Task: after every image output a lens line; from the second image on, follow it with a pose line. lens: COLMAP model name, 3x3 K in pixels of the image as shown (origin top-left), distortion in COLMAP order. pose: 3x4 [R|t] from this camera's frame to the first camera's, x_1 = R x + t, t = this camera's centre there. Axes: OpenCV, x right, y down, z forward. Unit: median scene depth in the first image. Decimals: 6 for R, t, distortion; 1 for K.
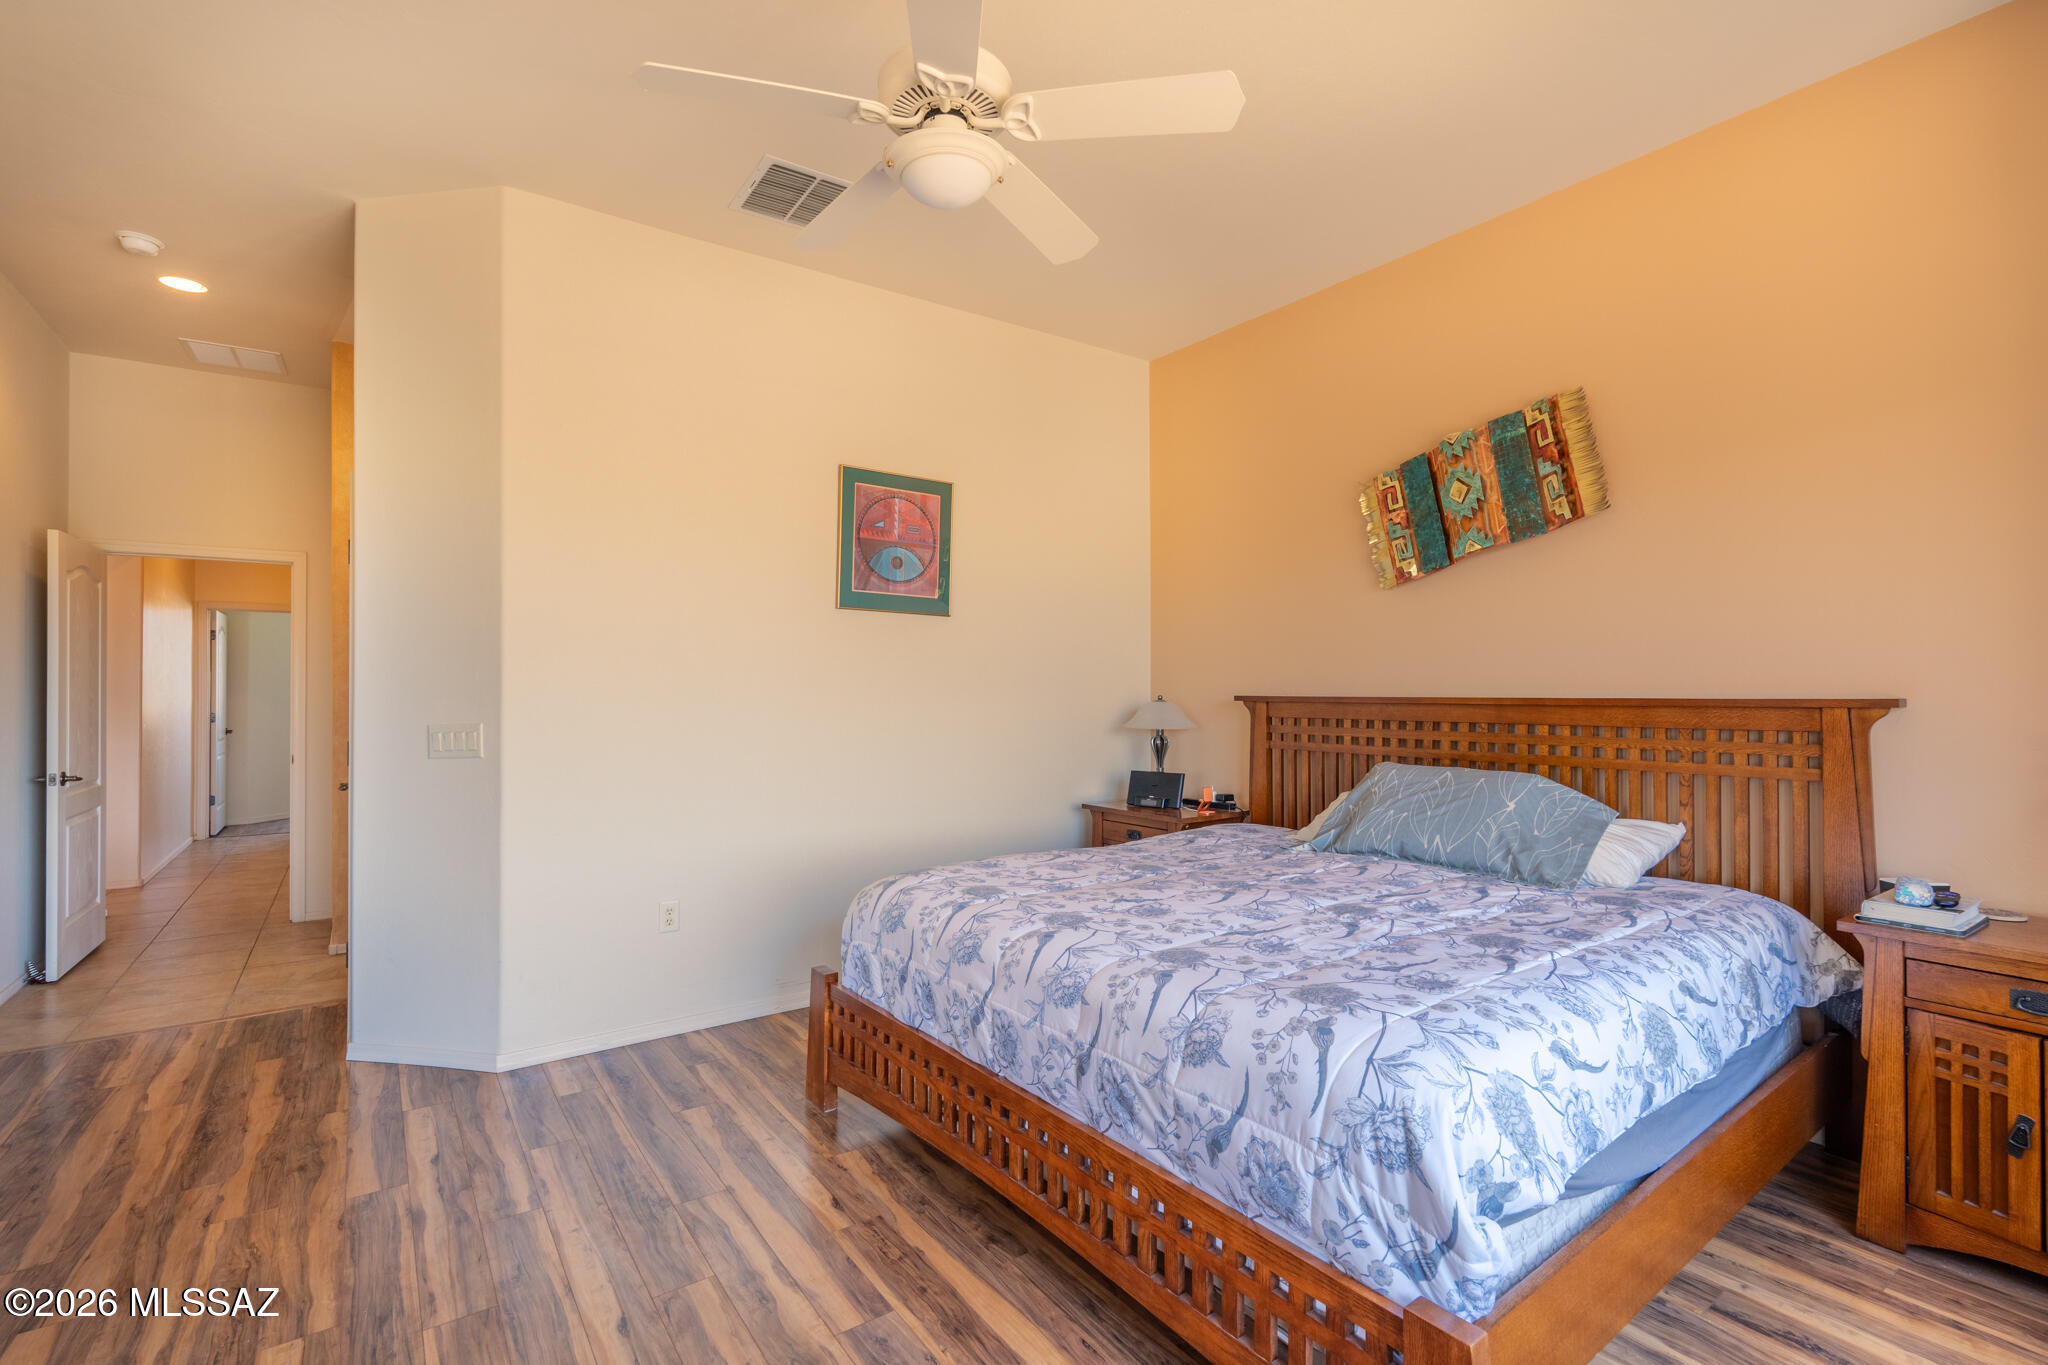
lens RADIAL K [[919.2, 0, 1024.0], [0, 919.2, 682.5], [0, 0, 1]] dist [-0.005943, 0.000180]
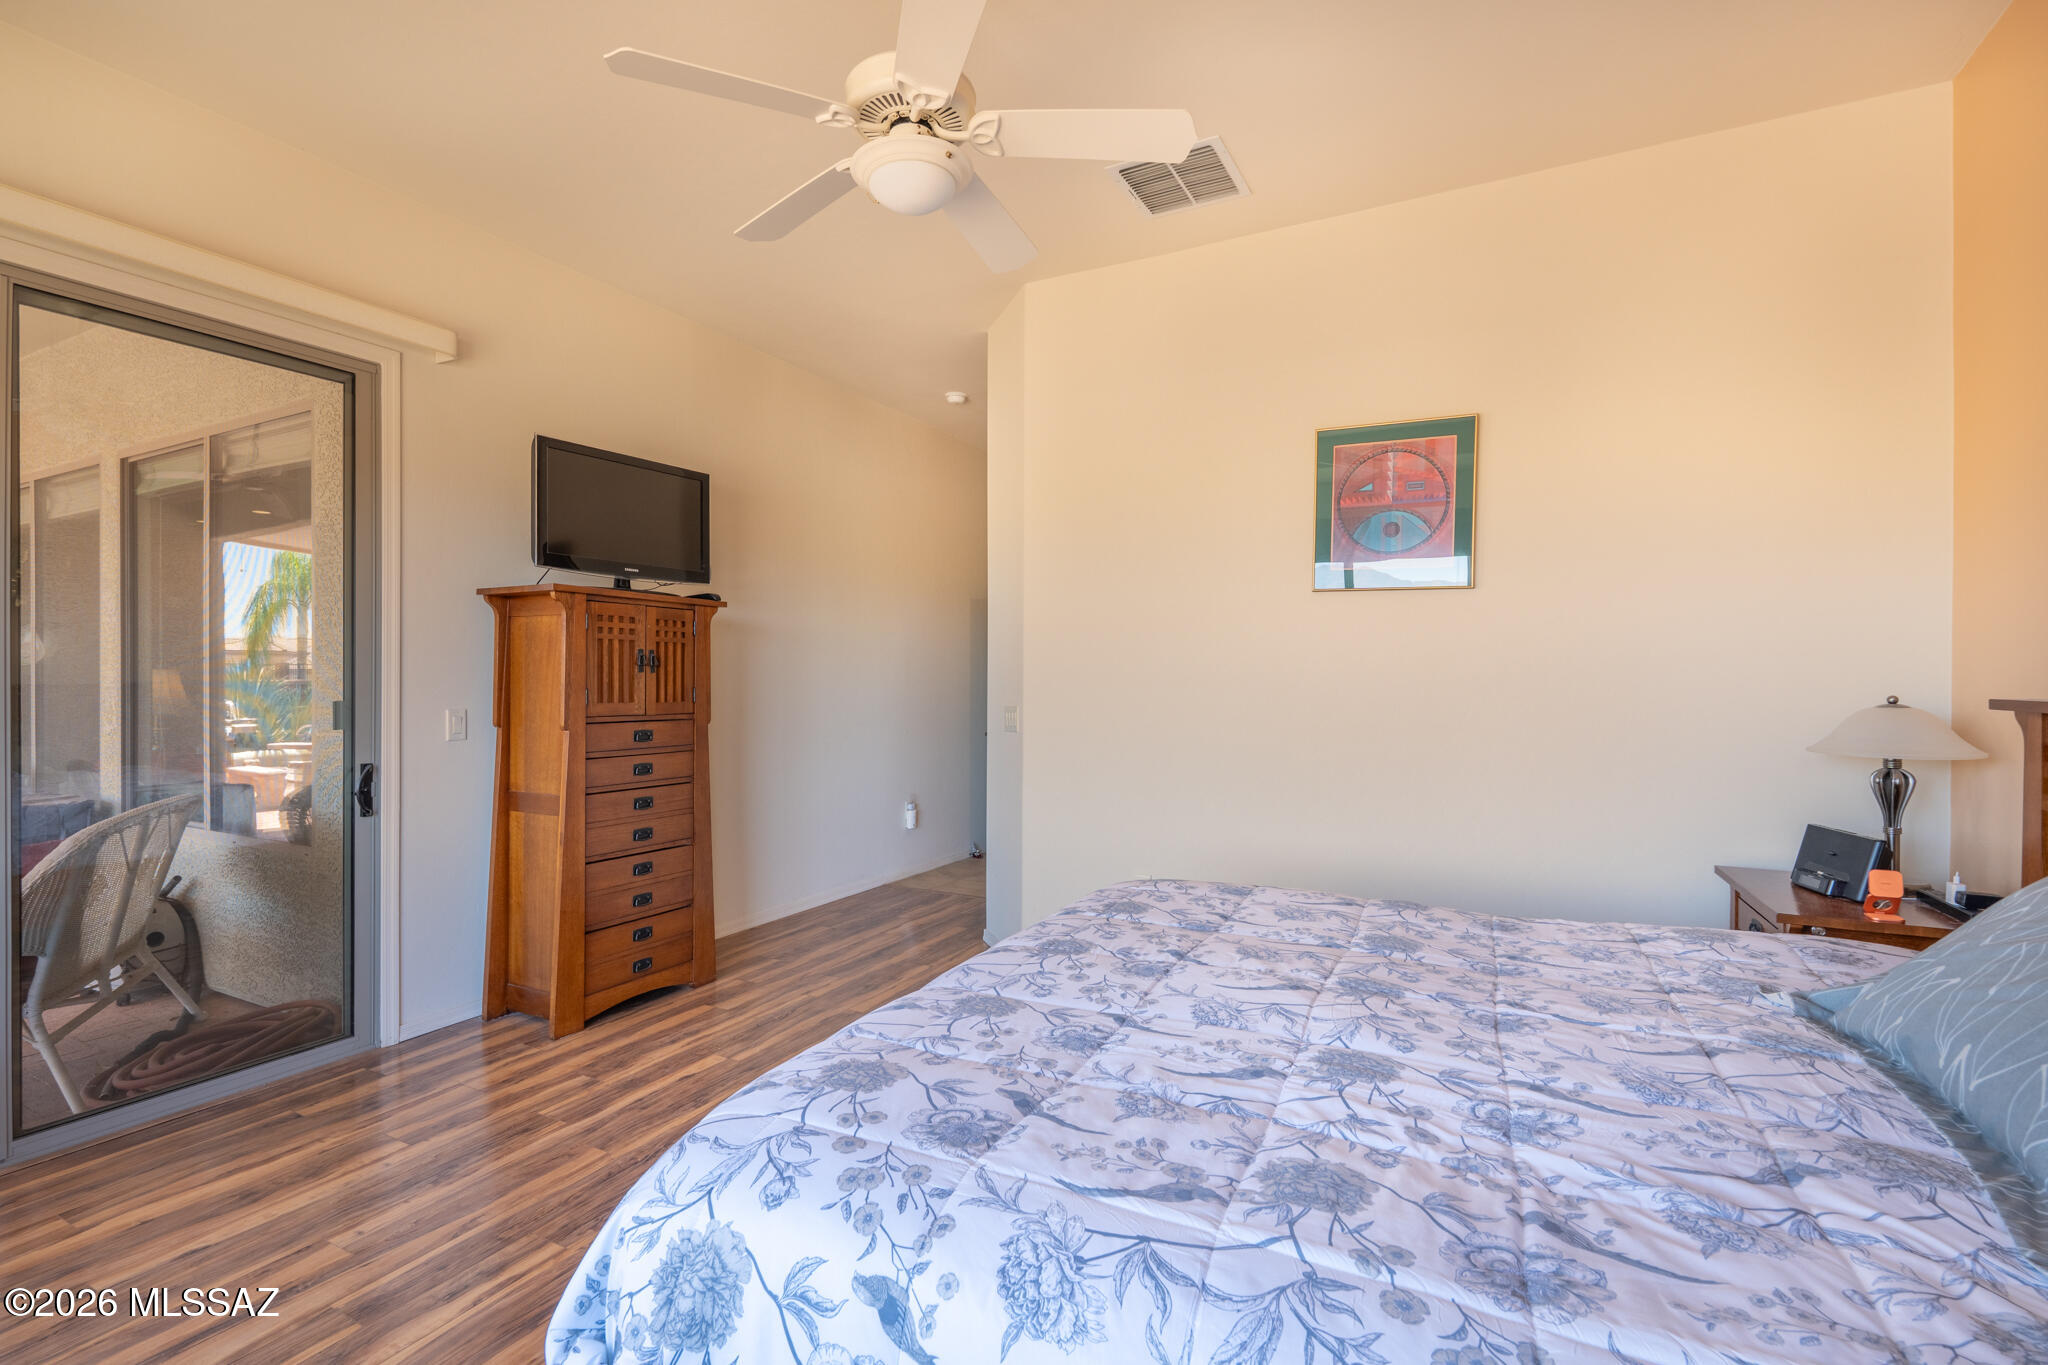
lens RADIAL K [[927.0, 0, 1024.0], [0, 927.0, 682.5], [0, 0, 1]] dist [0.000326, 0.000133]
pose [[0.461771, 0.007579, -0.886967, 0.852630], [0.002113, 0.999951, 0.009644, -0.001741], [0.886997, -0.006327, 0.461732, 0.594123]]
